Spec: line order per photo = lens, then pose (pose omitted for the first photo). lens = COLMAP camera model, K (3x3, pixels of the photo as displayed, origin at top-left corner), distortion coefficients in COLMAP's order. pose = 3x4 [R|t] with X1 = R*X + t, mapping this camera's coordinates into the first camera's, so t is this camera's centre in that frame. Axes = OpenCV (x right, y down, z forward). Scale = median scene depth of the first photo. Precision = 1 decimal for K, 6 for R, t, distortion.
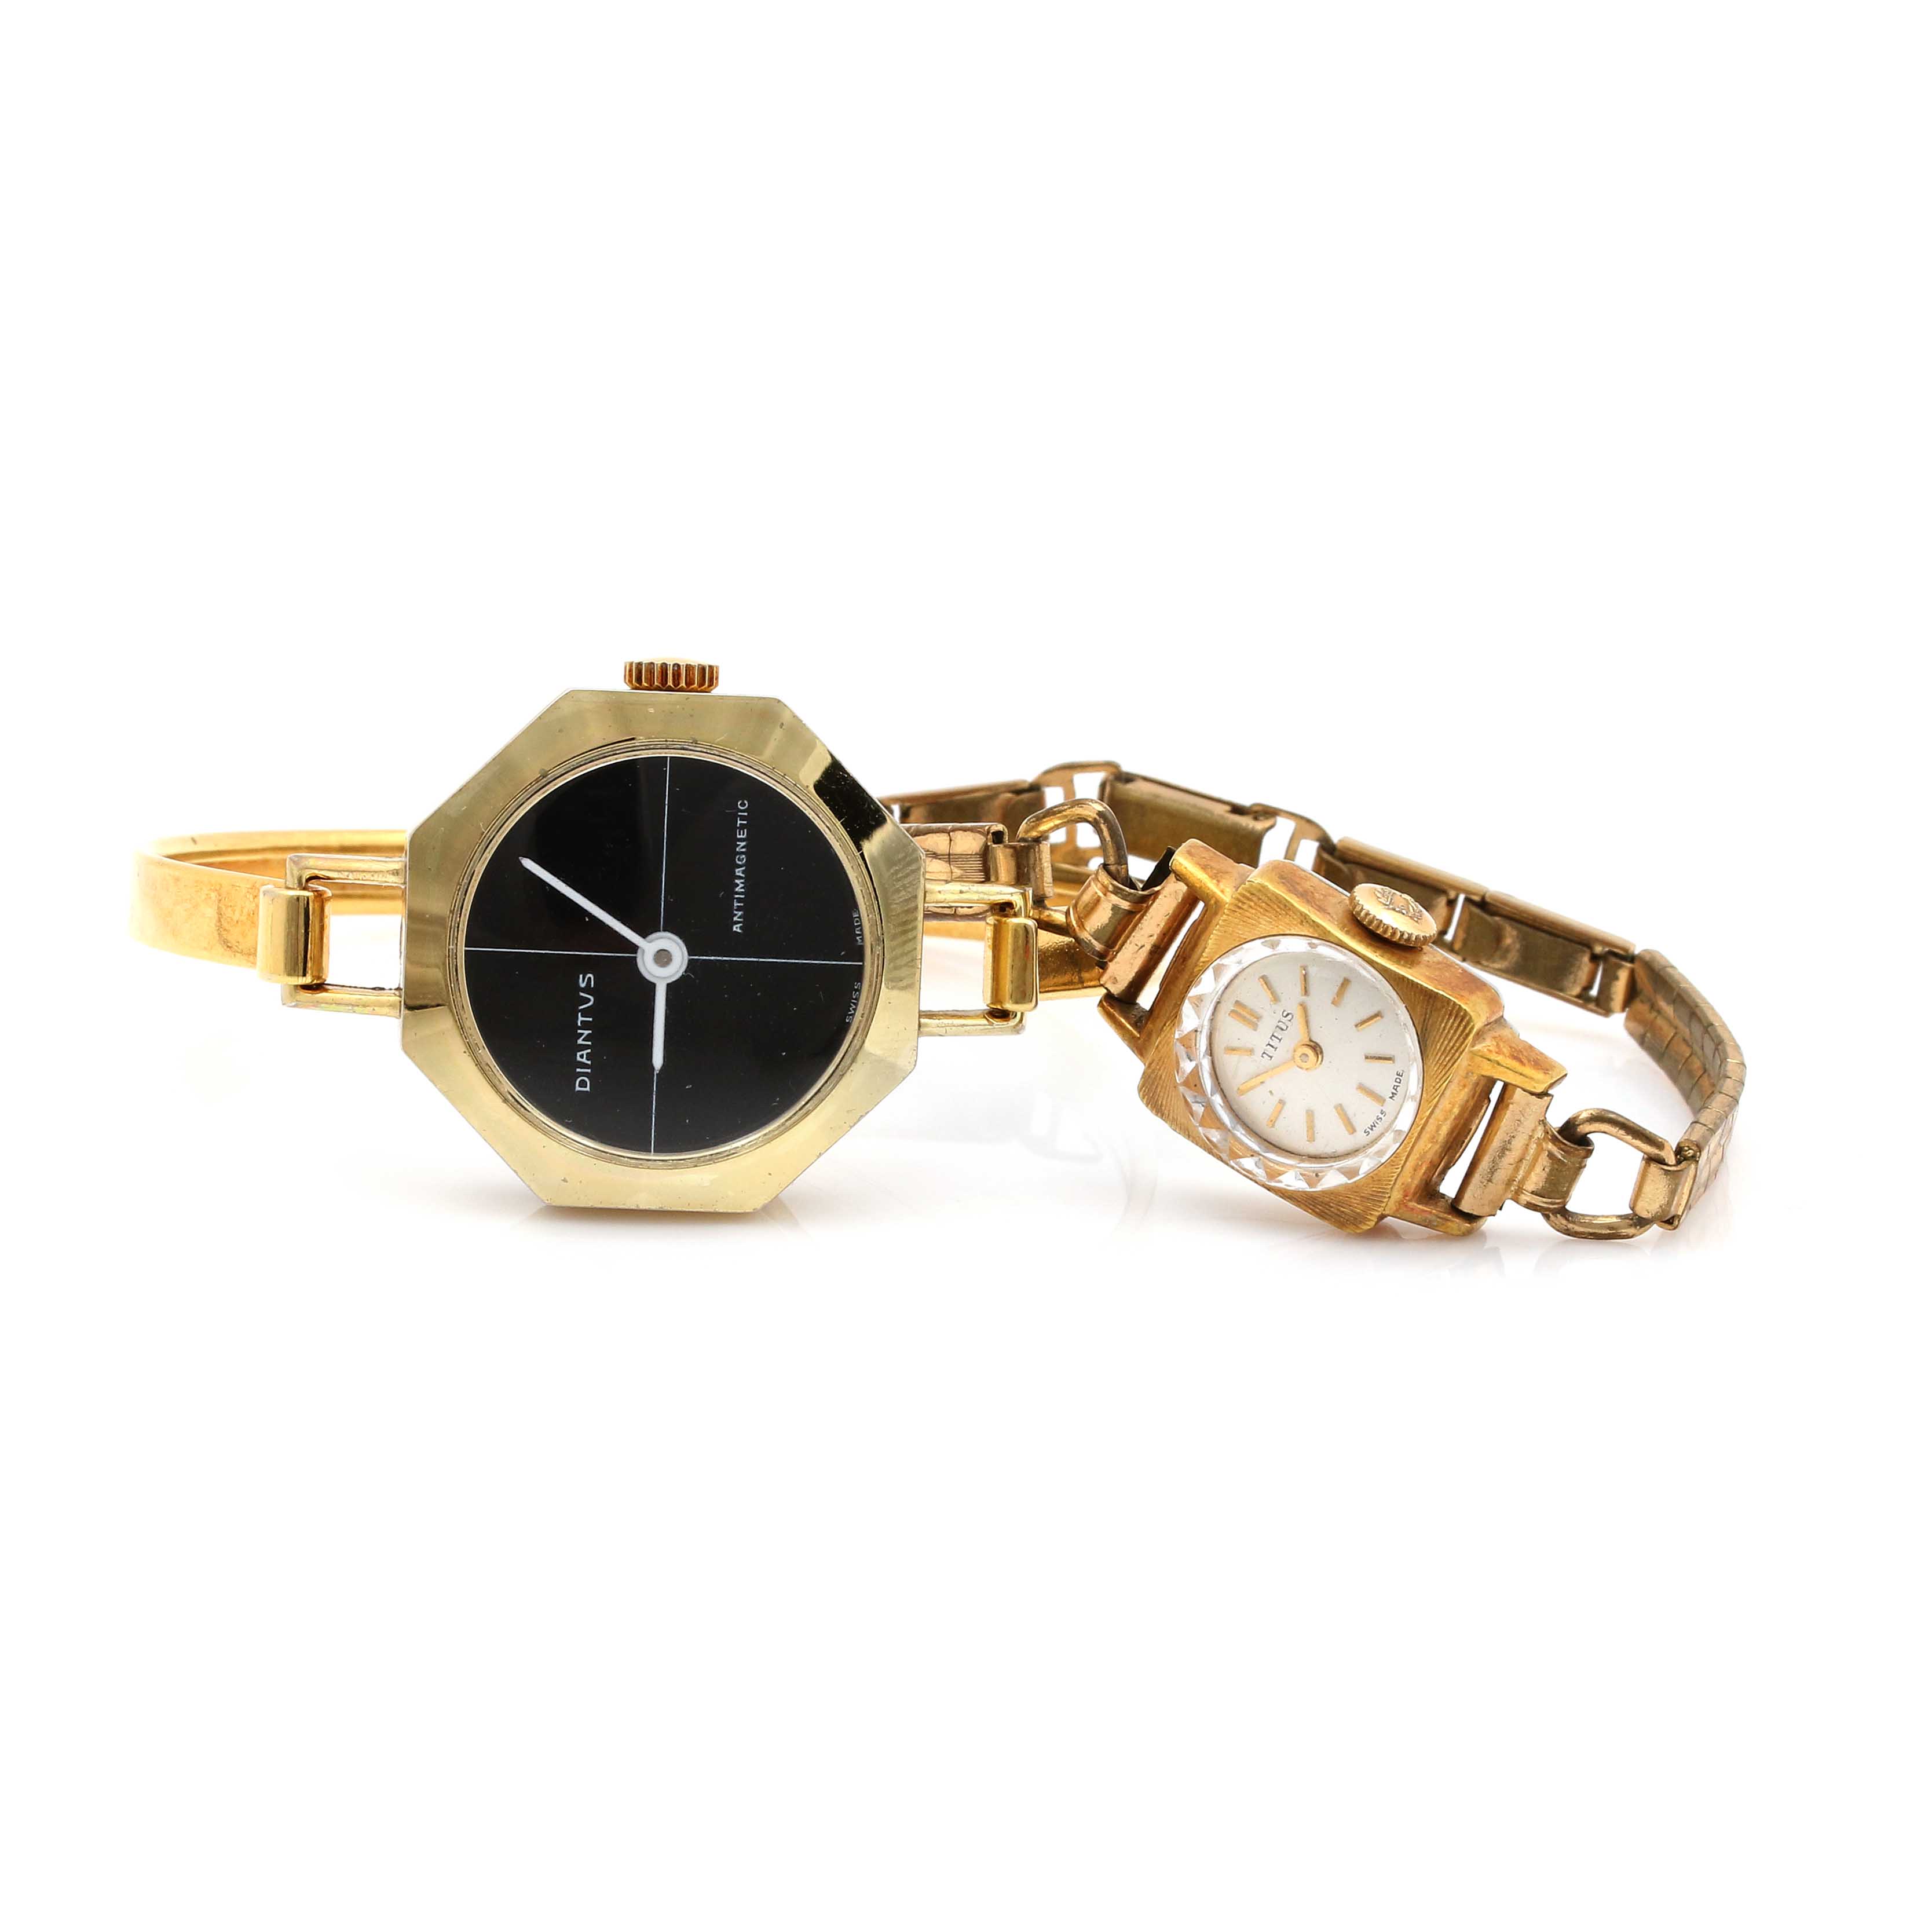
lens RADIAL K [[12988.9, 0, 966.0], [0, 12988.9, 966.0], [0, 0, 1]] dist [0.004630, -32.628093]
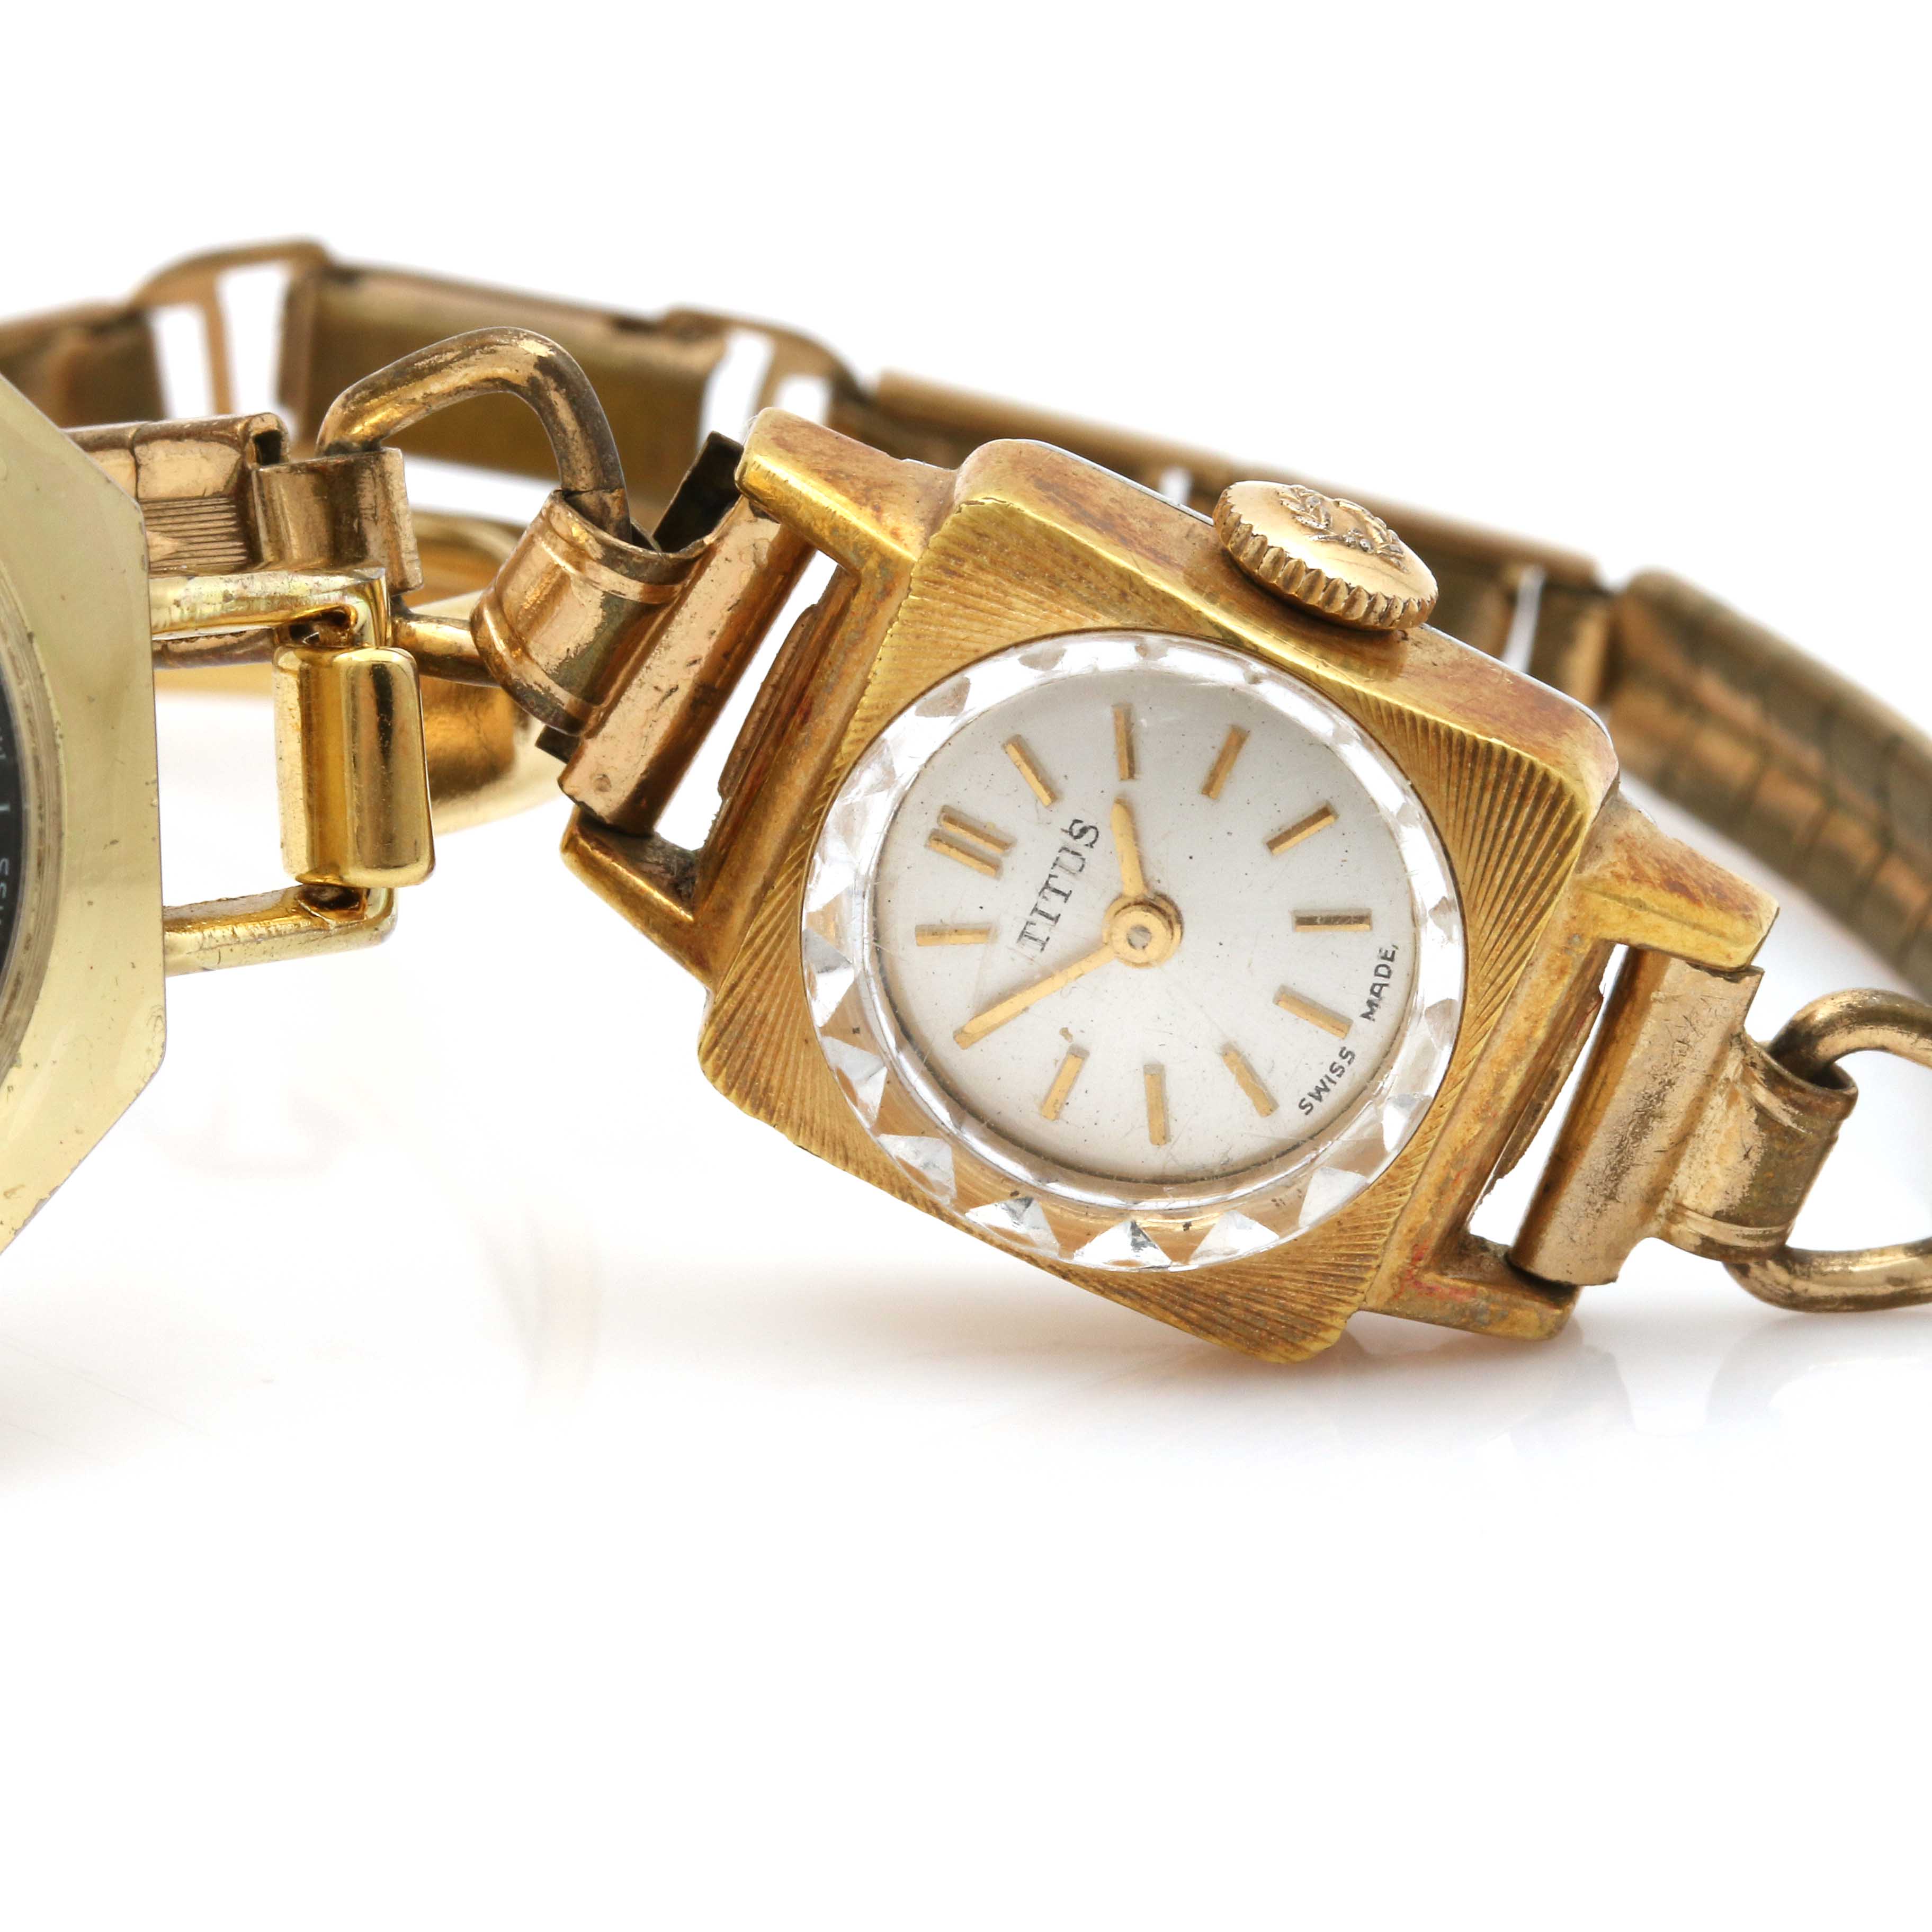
lens RADIAL K [[12988.9, 0, 966.0], [0, 12988.9, 966.0], [0, 0, 1]] dist [0.004630, -32.628093]
pose [[0.976140, -0.098574, 0.193480, -0.055071], [0.090296, 0.994600, 0.051168, -0.012616], [-0.197479, -0.032477, 0.979769, 0.614990]]
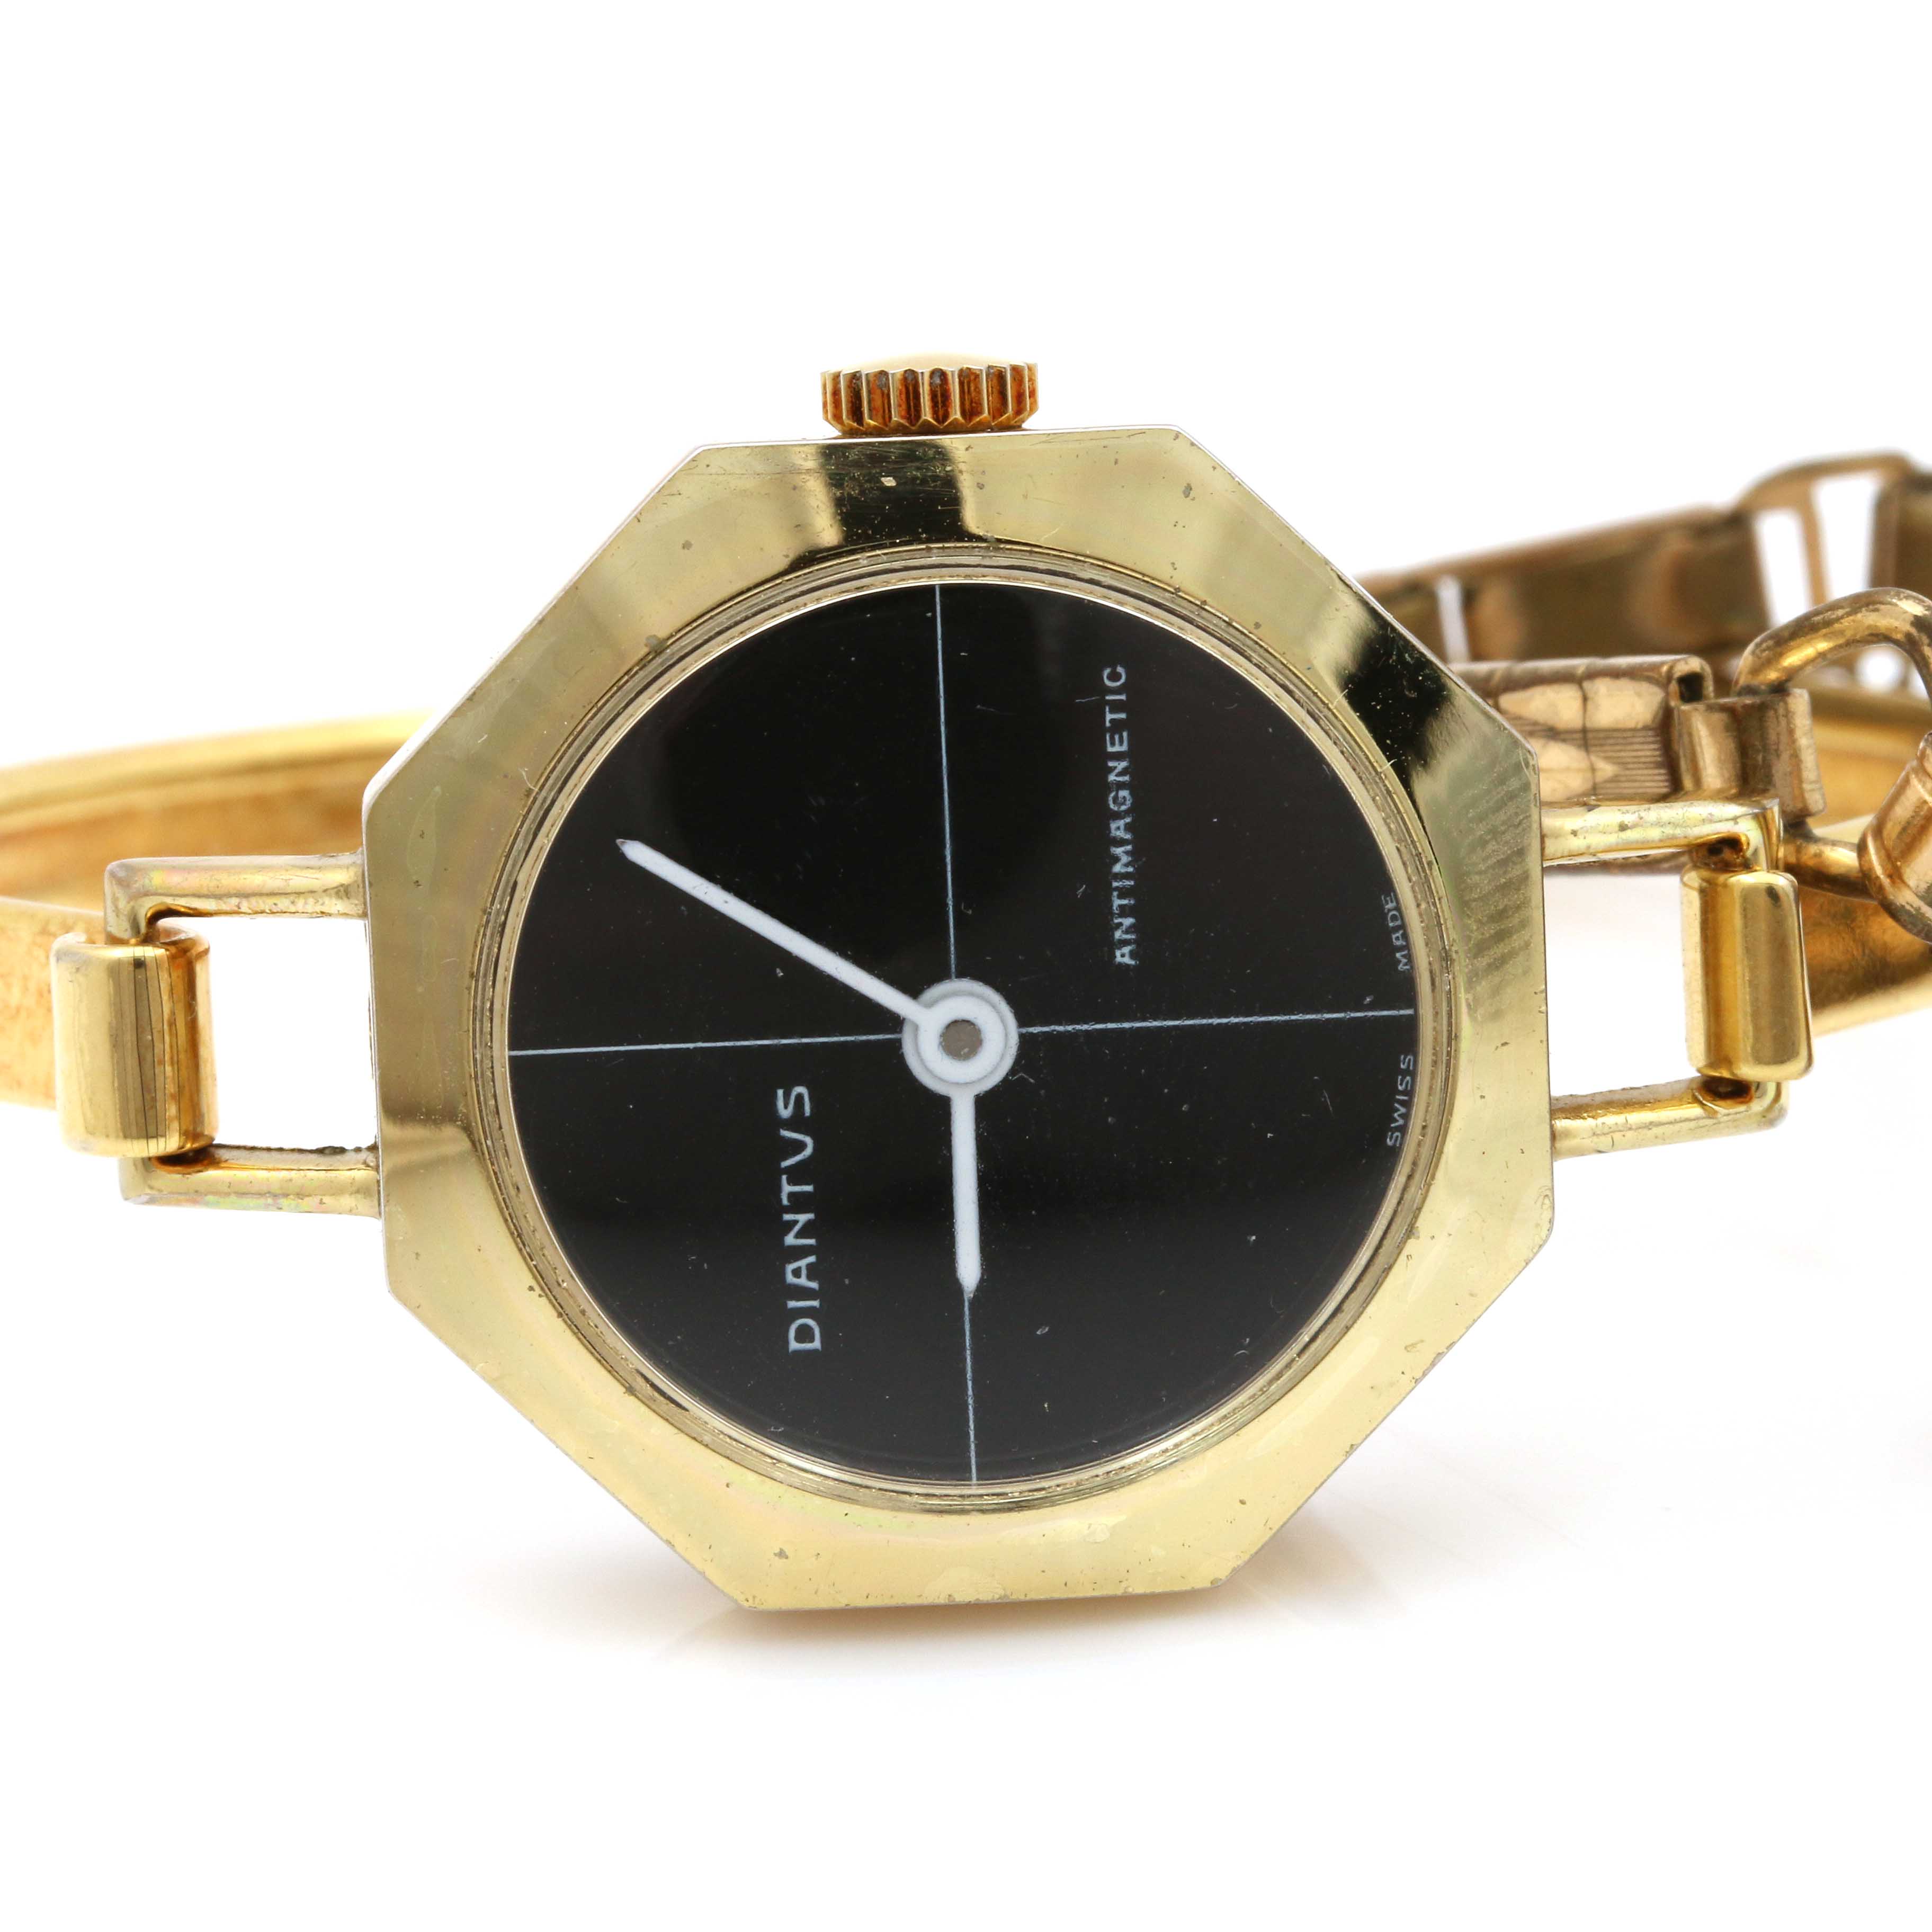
lens RADIAL K [[12988.9, 0, 966.0], [0, 12988.9, 966.0], [0, 0, 1]] dist [0.004630, -32.628093]
pose [[0.996084, -0.078988, -0.039718, -0.005458], [0.080963, 0.995420, 0.050842, -0.025326], [0.035520, -0.053858, 0.997917, 0.557420]]
